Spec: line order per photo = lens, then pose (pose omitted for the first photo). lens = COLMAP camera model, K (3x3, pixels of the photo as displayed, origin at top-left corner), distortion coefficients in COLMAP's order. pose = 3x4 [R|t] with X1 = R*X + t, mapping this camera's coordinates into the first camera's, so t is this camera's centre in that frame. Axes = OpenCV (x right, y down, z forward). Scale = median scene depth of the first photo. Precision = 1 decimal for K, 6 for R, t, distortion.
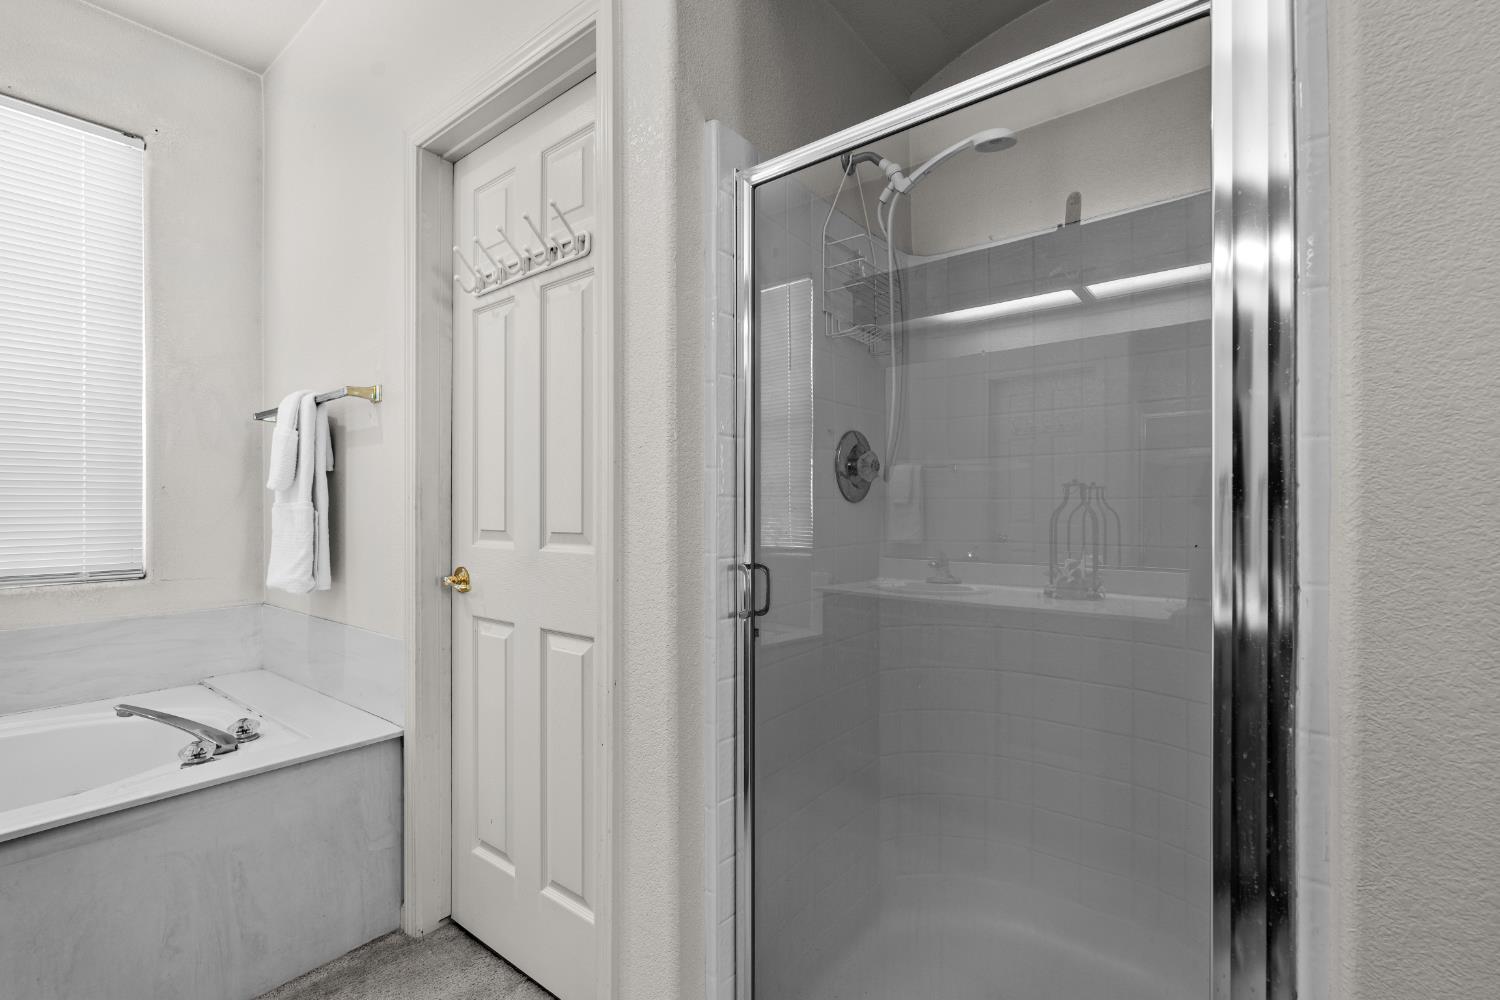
lens RADIAL K [[680.5, 0, 744.0], [0, 680.5, 510.6], [0, 0, 1]] dist [-0.003765, 0.001173]
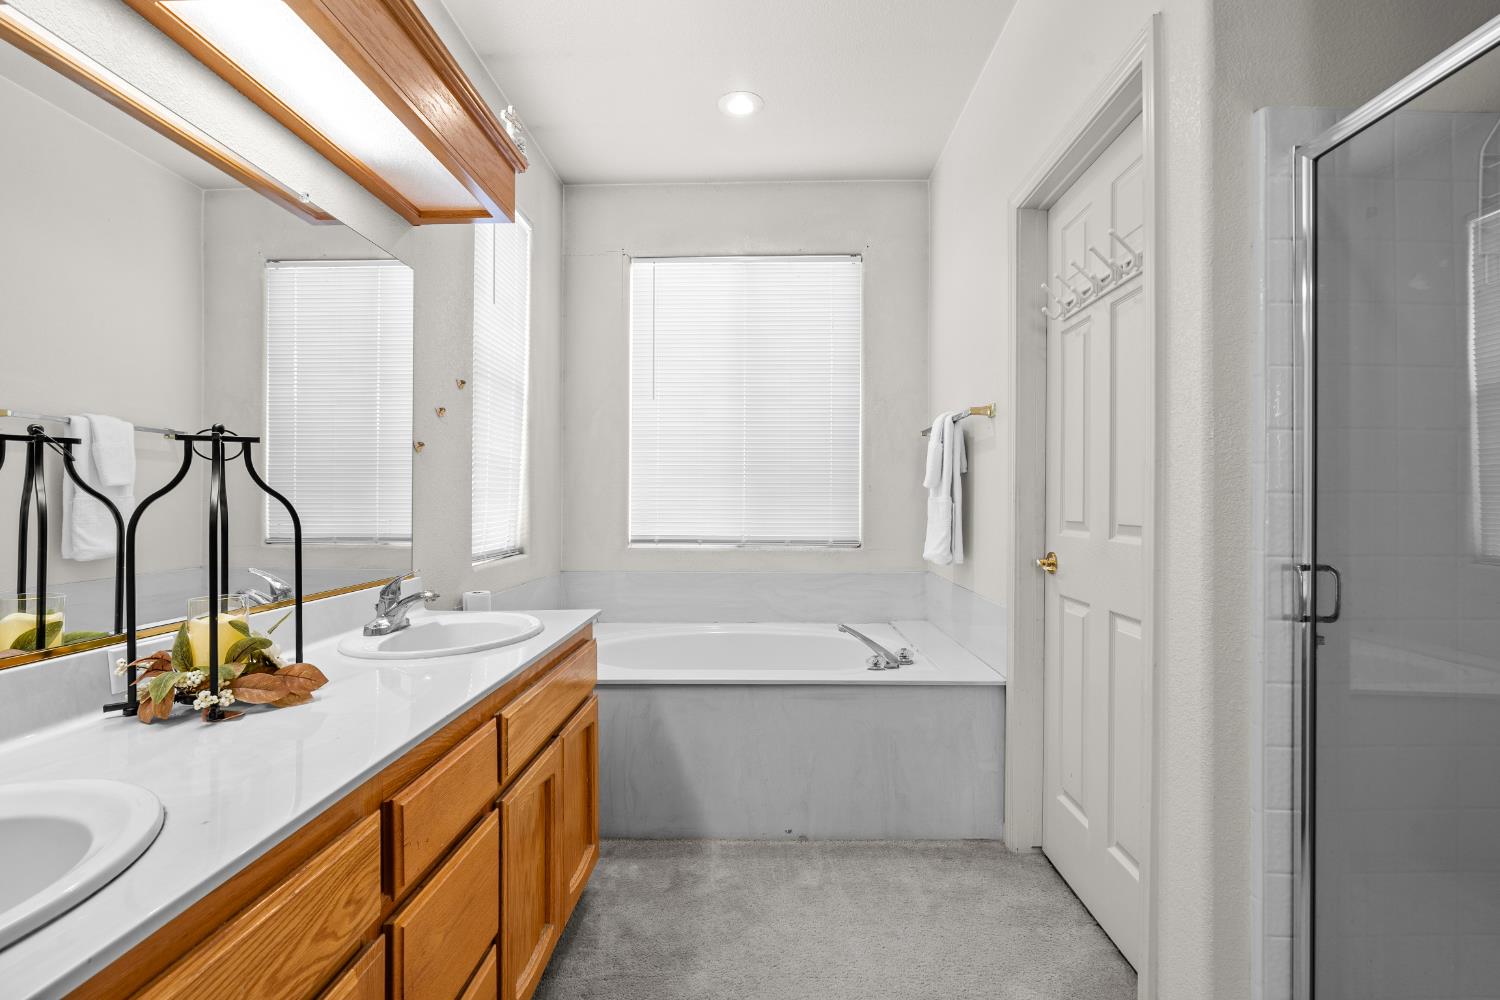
lens RADIAL K [[680.5, 0, 756.6], [0, 680.5, 498.2], [0, 0, 1]] dist [-0.003765, 0.001173]
pose [[0.610902, 0.003478, -0.791698, 0.211192], [-0.008830, 0.999958, -0.002421, -0.002968], [0.791657, 0.008470, 0.610908, -0.125765]]
